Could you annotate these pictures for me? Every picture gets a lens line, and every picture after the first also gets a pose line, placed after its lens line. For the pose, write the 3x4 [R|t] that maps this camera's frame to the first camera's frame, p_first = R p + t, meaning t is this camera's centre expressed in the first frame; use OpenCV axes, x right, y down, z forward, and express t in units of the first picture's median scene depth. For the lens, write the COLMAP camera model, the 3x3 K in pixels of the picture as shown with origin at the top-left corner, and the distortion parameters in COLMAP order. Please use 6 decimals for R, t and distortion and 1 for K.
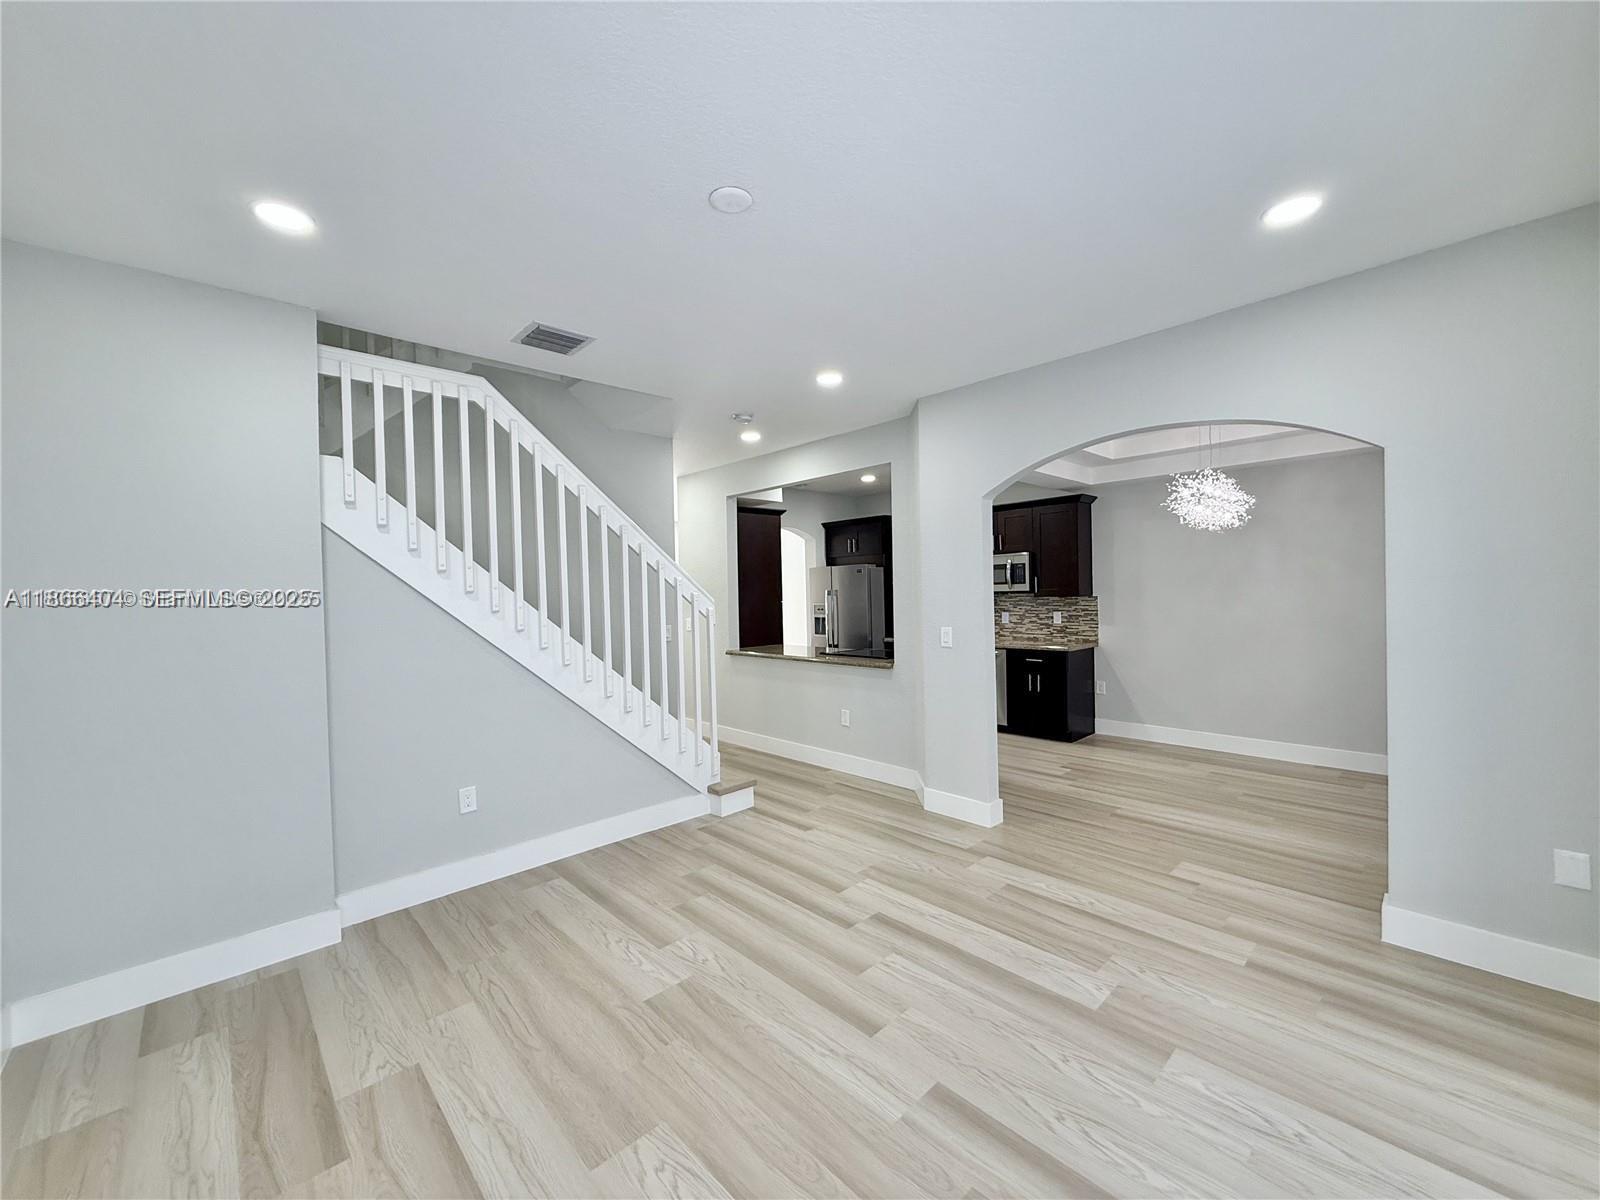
lens RADIAL K [[636.8, 0, 791.5], [0, 636.8, 600.2], [0, 0, 1]] dist [-0.001290, 0.000056]
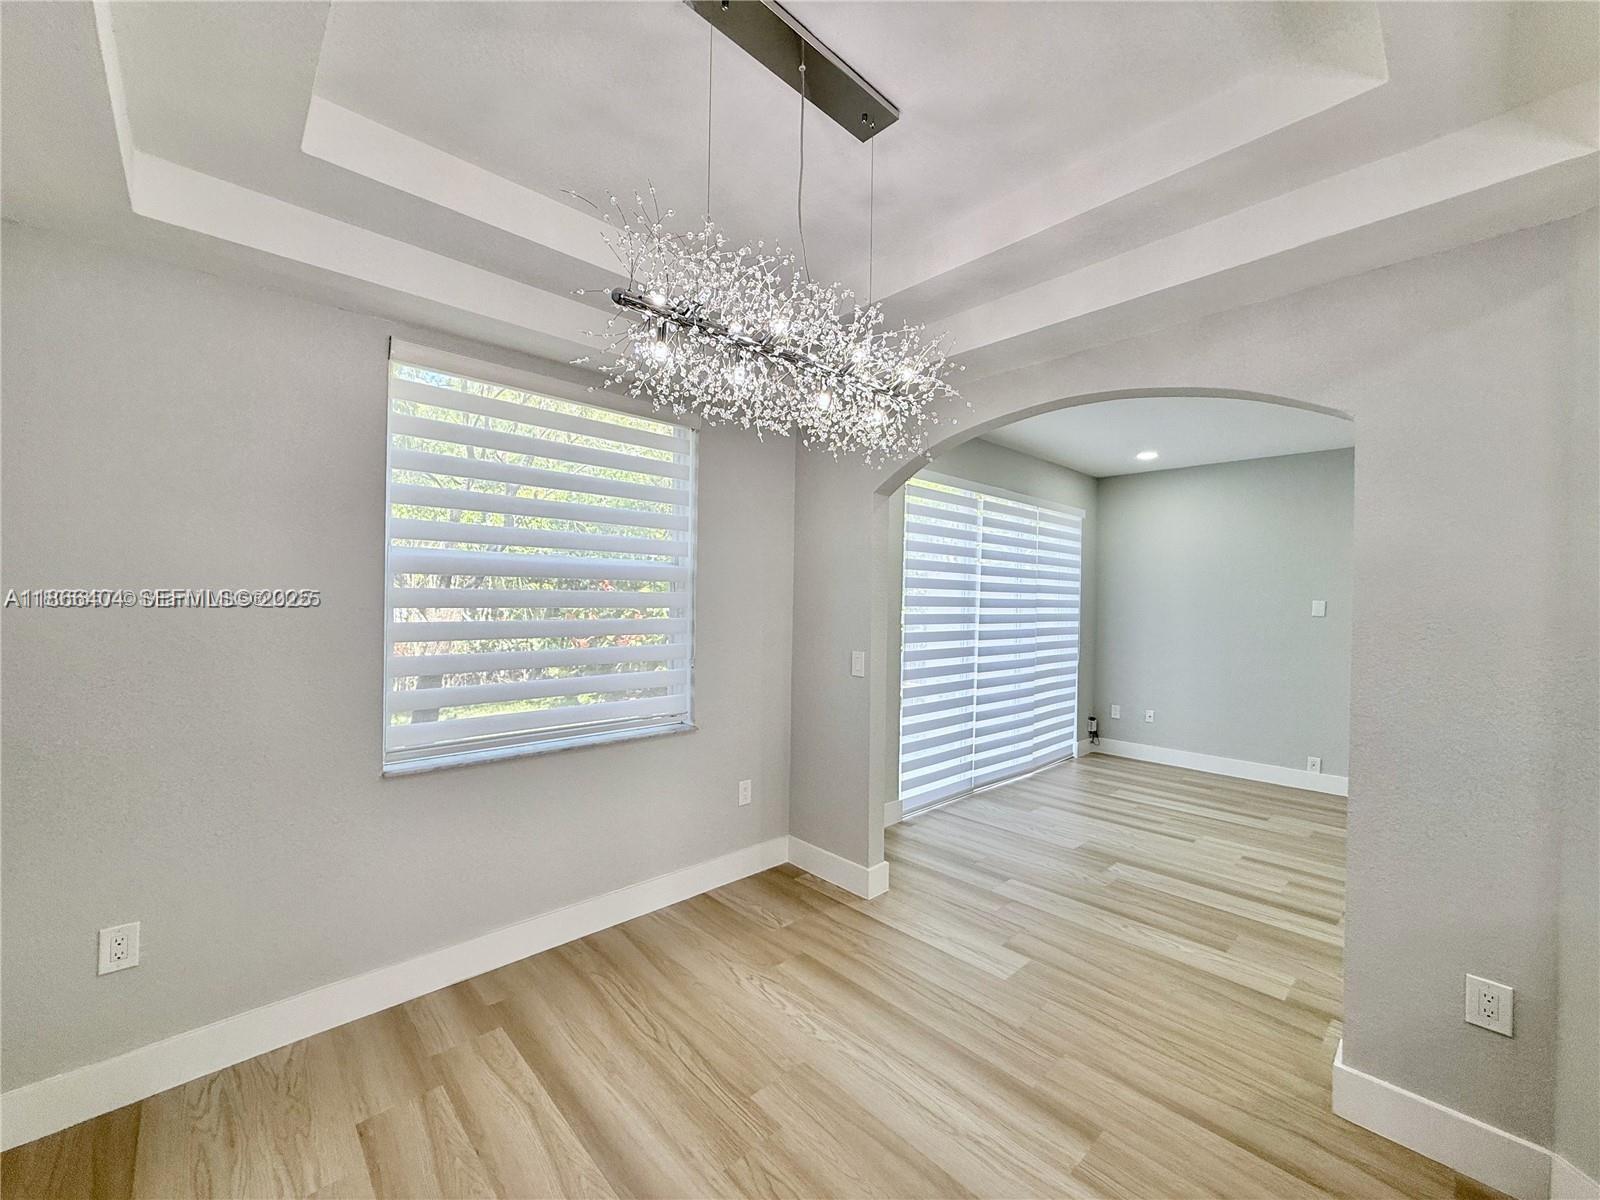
lens RADIAL K [[636.8, 0, 795.4], [0, 636.8, 604.4], [0, 0, 1]] dist [-0.001290, 0.000056]
pose [[-0.999942, 0.009921, 0.004112, 0.723232], [0.009996, 0.999778, 0.018557, -0.033377], [-0.003927, 0.018597, -0.999819, 1.471042]]
